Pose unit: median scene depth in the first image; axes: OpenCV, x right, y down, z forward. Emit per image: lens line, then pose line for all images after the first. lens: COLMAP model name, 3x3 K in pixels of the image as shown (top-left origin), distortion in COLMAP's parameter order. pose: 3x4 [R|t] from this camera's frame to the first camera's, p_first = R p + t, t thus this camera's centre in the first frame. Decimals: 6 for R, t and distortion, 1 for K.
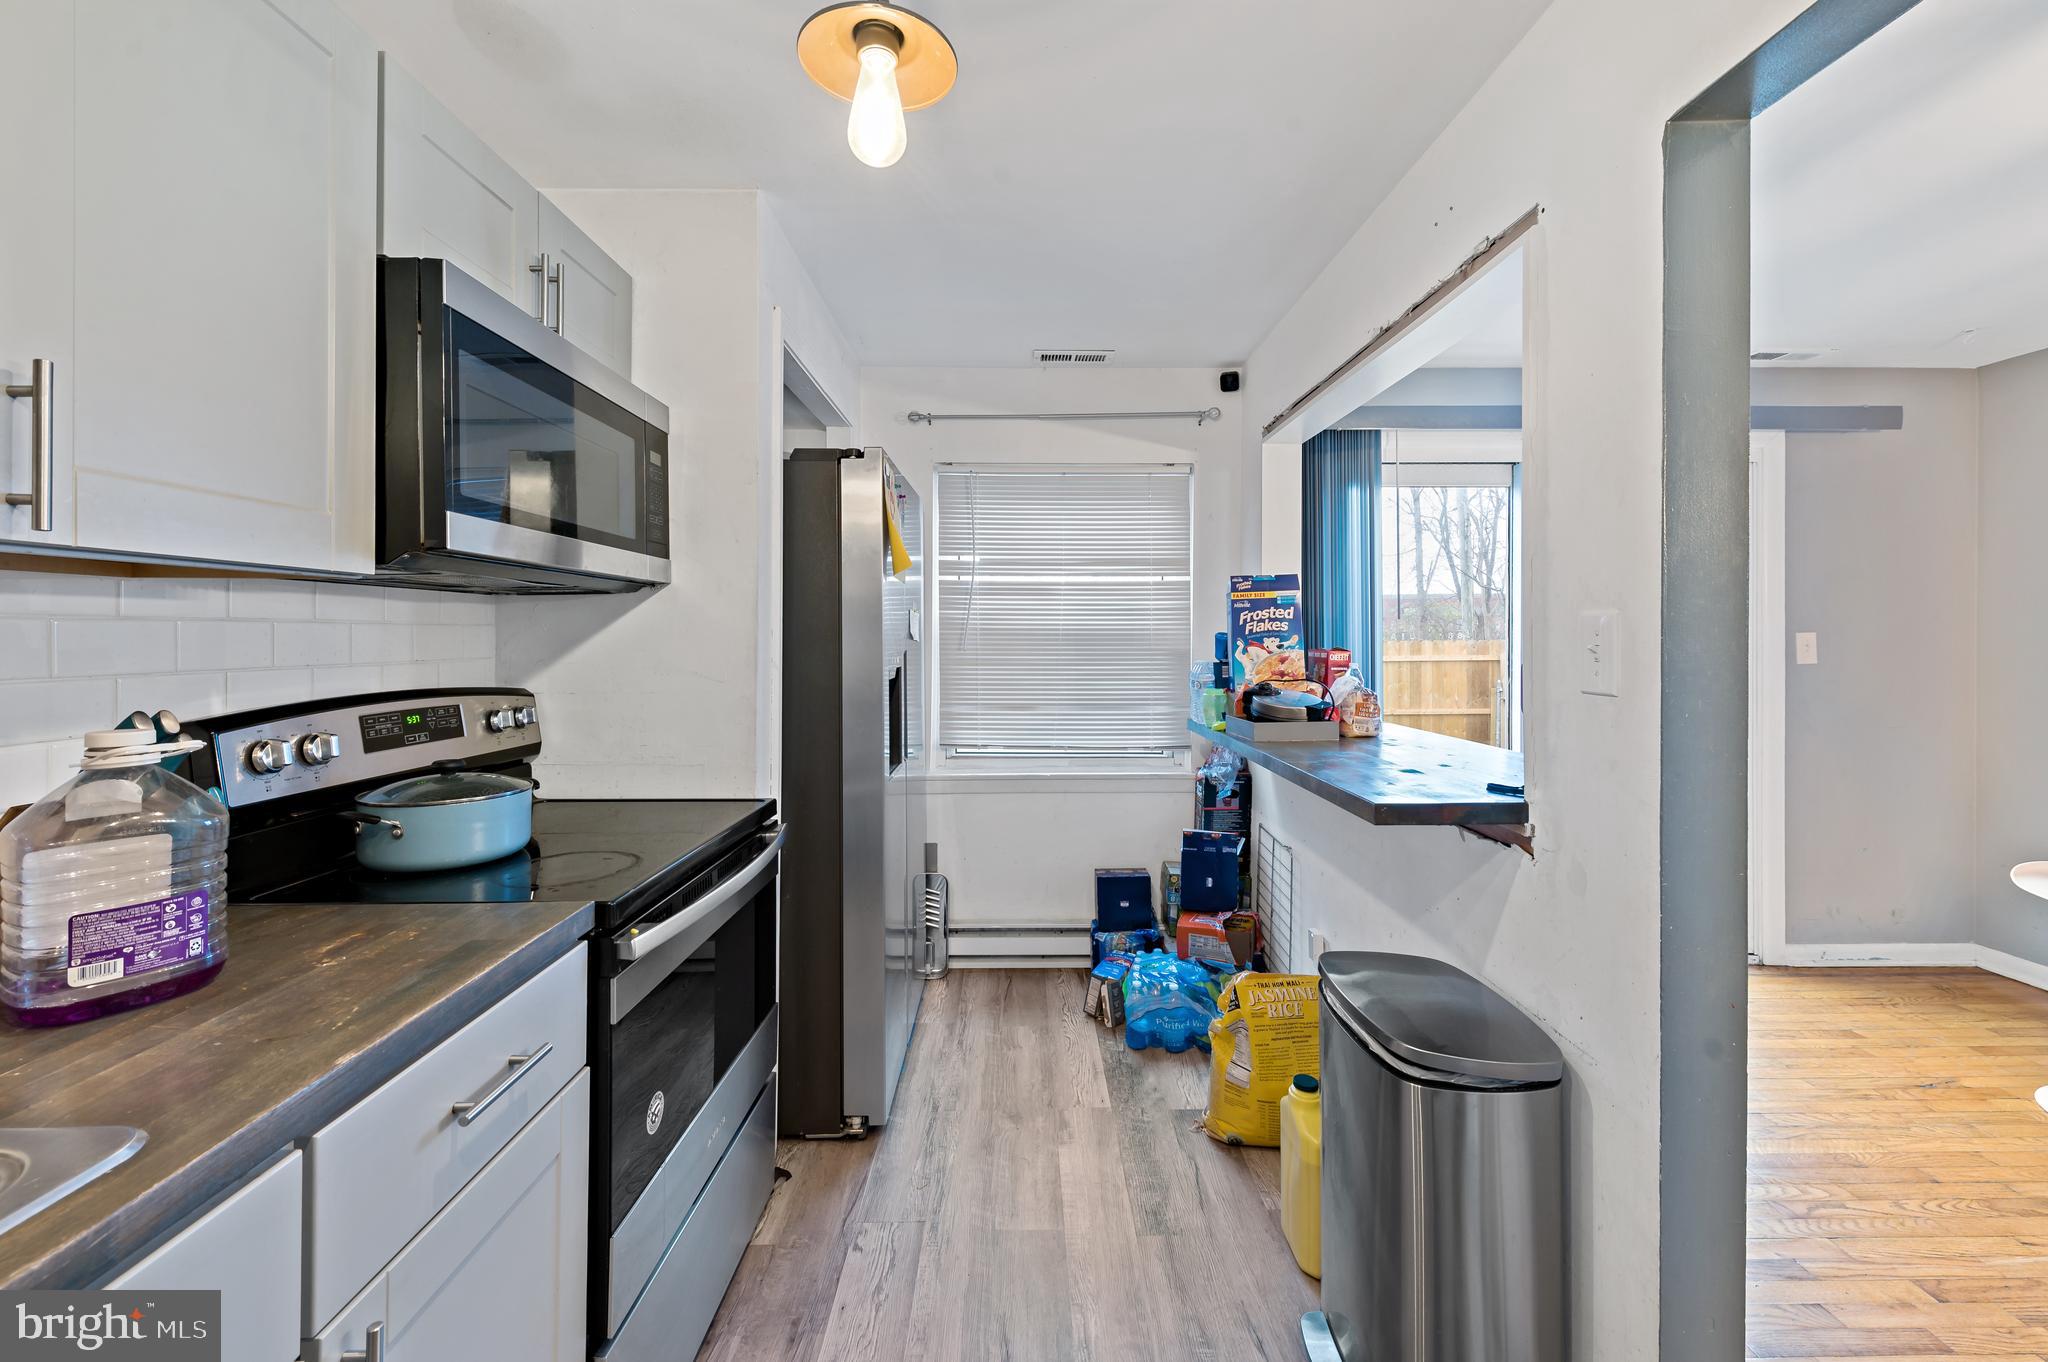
lens RADIAL K [[808.6, 0, 1027.9], [0, 808.6, 629.8], [0, 0, 1]] dist [0.007472, -0.003071]
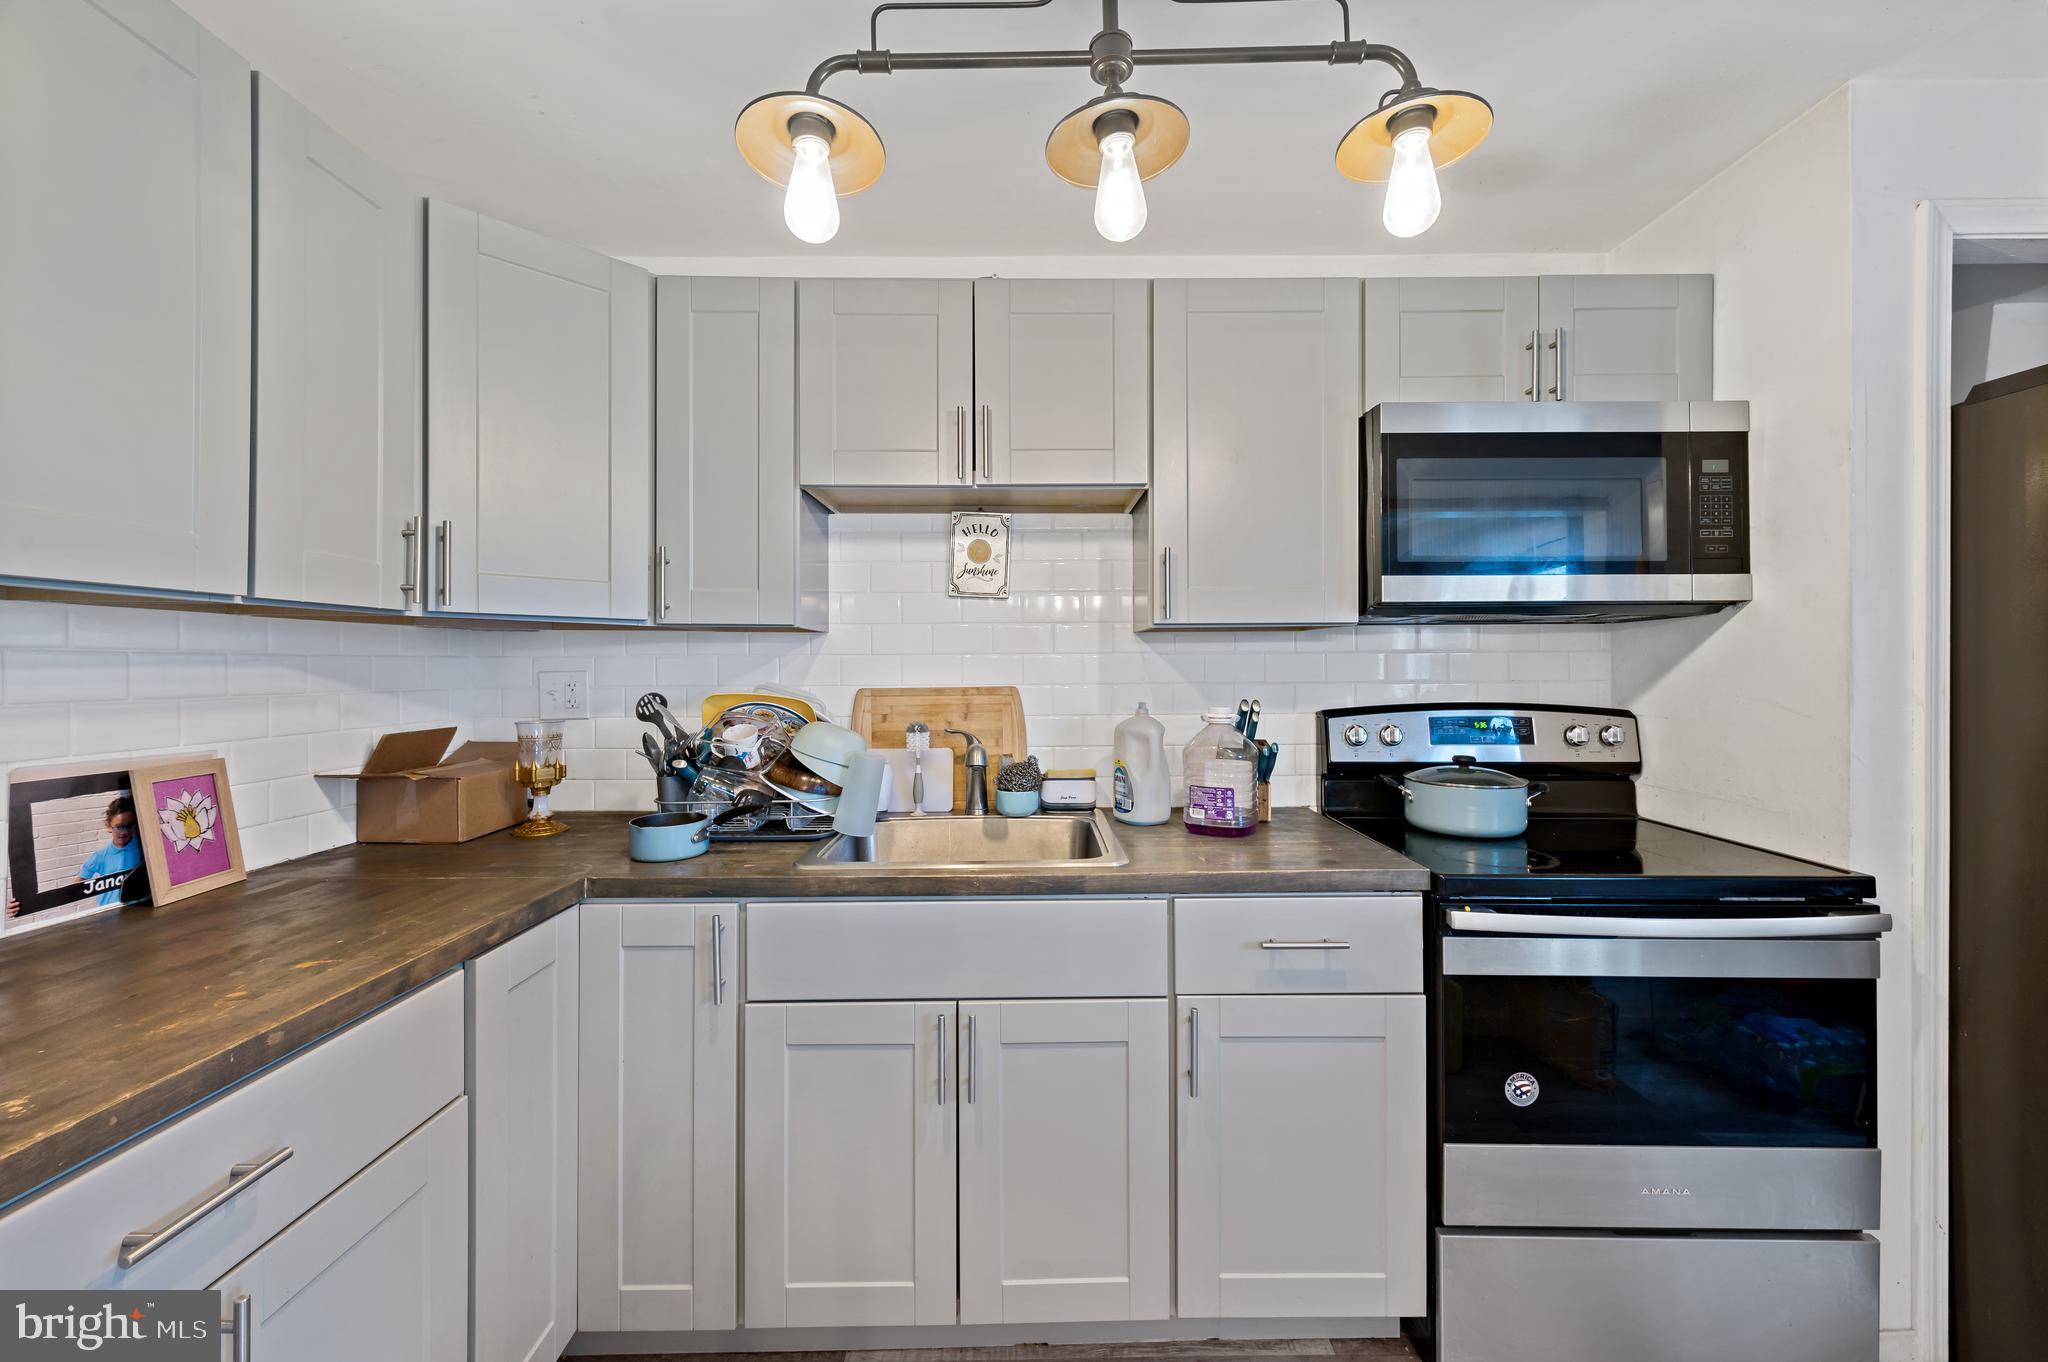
lens RADIAL K [[808.6, 0, 1052.5], [0, 808.6, 661.0], [0, 0, 1]] dist [0.007472, -0.003071]
pose [[-0.011616, -0.001458, -0.999931, 0.436499], [0.012194, 0.999924, -0.001599, 0.000491], [0.999858, -0.012212, -0.011597, 0.249615]]
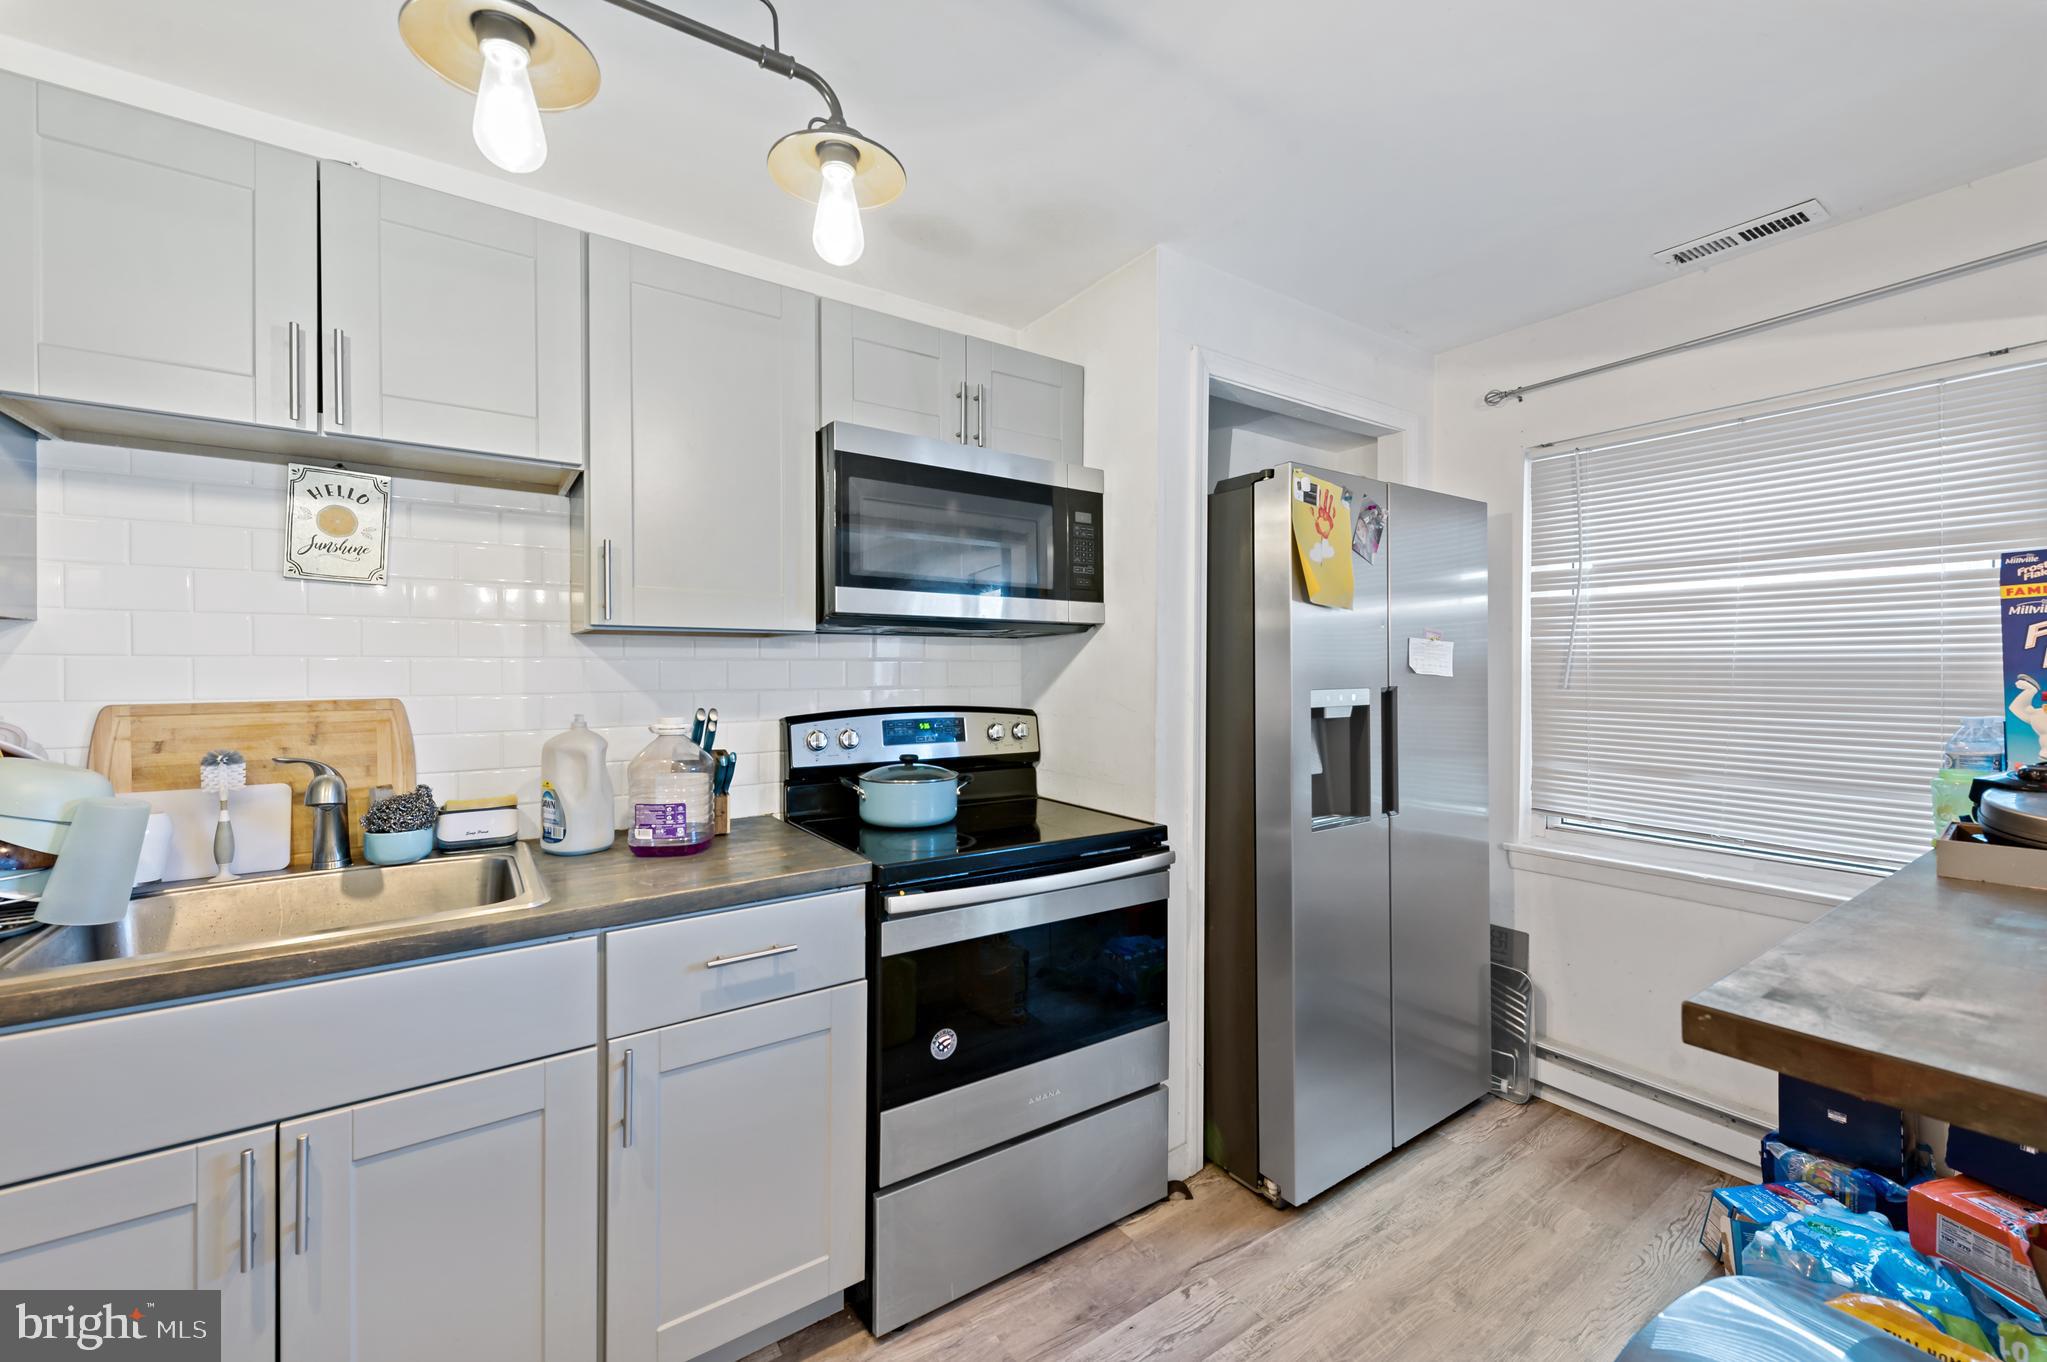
lens RADIAL K [[808.2, 0, 1038.5], [0, 808.2, 671.8], [0, 0, 1]] dist [0.007472, -0.003071]
pose [[0.561939, 0.004019, -0.827169, 0.441070], [0.005399, 0.999949, 0.008526, 0.000667], [0.827161, -0.009257, 0.561889, 0.271971]]
